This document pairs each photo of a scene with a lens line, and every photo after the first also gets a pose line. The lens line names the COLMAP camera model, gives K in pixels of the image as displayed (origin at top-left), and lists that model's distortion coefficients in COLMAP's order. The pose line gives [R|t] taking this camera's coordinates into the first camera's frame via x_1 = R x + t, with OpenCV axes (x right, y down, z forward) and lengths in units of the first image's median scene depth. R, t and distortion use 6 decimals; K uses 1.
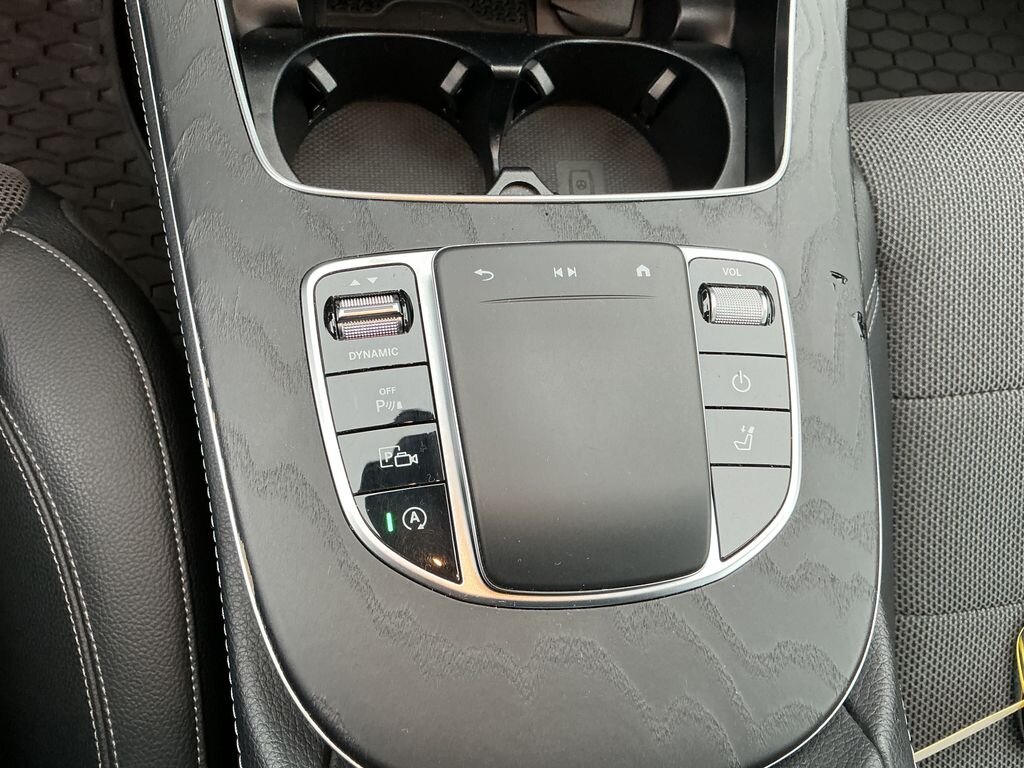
lens RADIAL K [[863.7, 0, 512.0], [0, 863.7, 384.0], [0, 0, 1]] dist [0.125589, -0.257958]
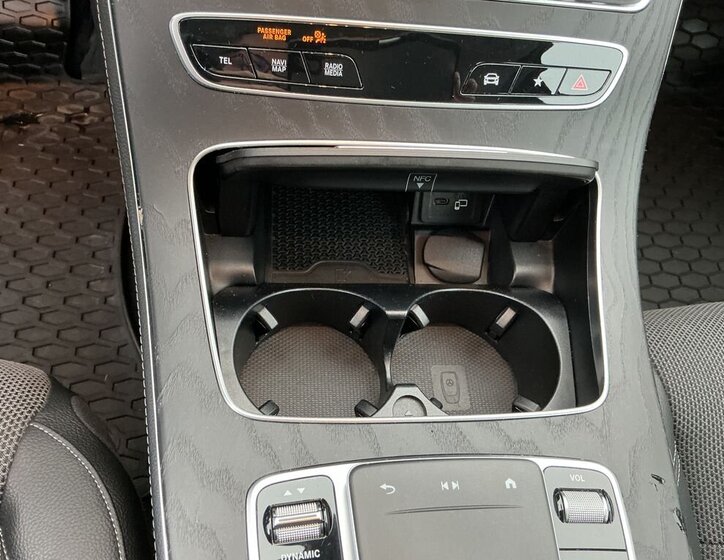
lens RADIAL K [[629.0, 0, 362.0], [0, 629.0, 280.0], [0, 0, 1]] dist [0.136140, -0.292646]
pose [[0.999459, -0.005036, -0.032515, -0.027597], [-0.004449, 0.958458, -0.285200, -0.111872], [0.032600, 0.285190, 0.957916, -0.001496]]
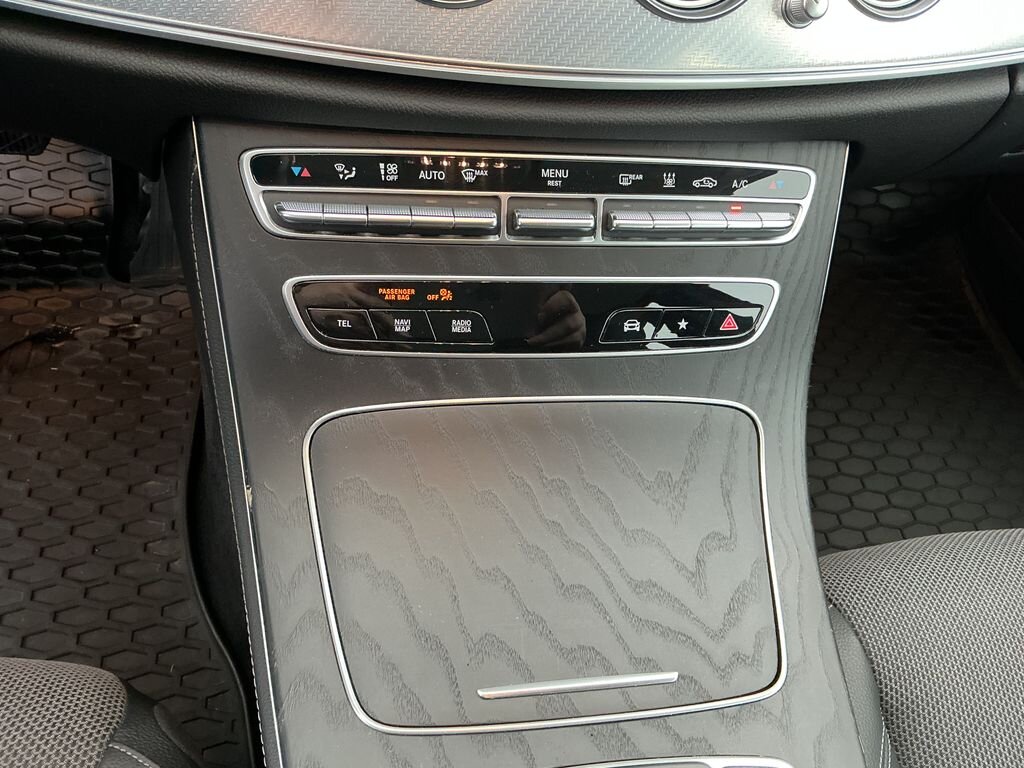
lens RADIAL K [[863.7, 0, 512.0], [0, 863.7, 384.0], [0, 0, 1]] dist [0.125589, -0.257958]
pose [[0.998604, -0.052393, 0.006683, -0.040555], [0.050807, 0.918277, -0.392665, -0.136771], [0.014436, 0.392456, 0.919657, -0.220728]]
